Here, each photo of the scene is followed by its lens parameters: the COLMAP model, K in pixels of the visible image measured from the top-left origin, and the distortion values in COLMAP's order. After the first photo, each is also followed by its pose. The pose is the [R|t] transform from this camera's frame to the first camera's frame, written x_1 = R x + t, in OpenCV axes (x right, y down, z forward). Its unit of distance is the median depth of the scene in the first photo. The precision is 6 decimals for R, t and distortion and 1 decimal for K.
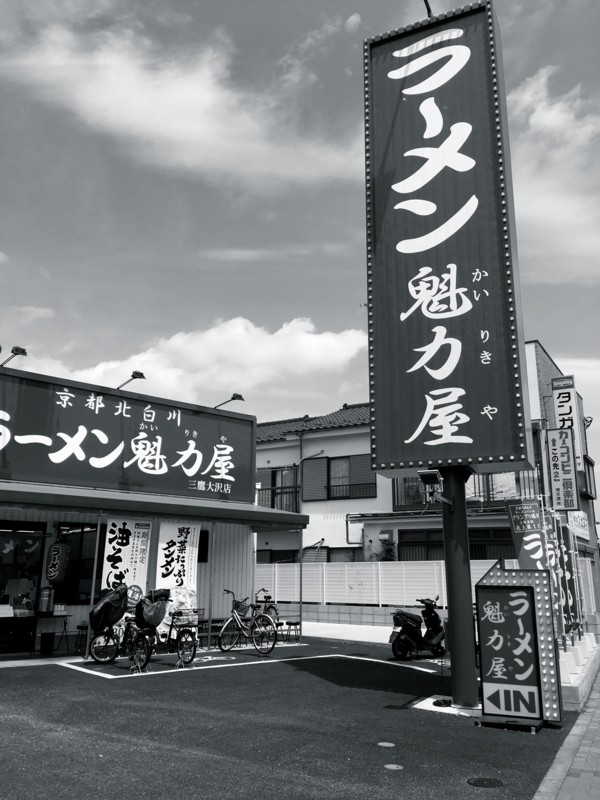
lens RADIAL K [[689.0, 0, 296.2], [0, 689.0, 401.8], [0, 0, 1]] dist [0.082524, -0.003422]
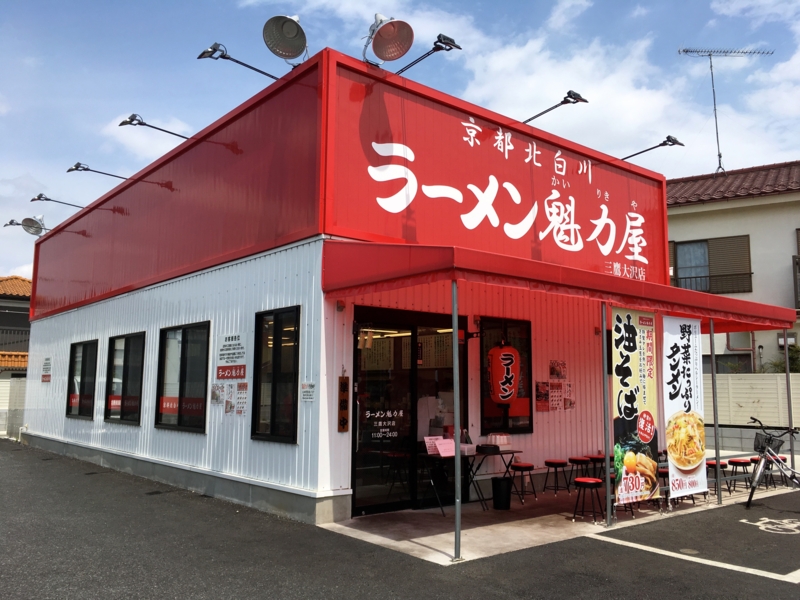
lens RADIAL K [[689.0, 0, 402.0], [0, 689.0, 294.7], [0, 0, 1]] dist [0.082524, -0.003422]
pose [[0.999986, -0.002783, 0.004532, -0.401505], [0.002222, 0.992861, 0.119259, 0.069276], [-0.004831, -0.119247, 0.992853, 0.327306]]
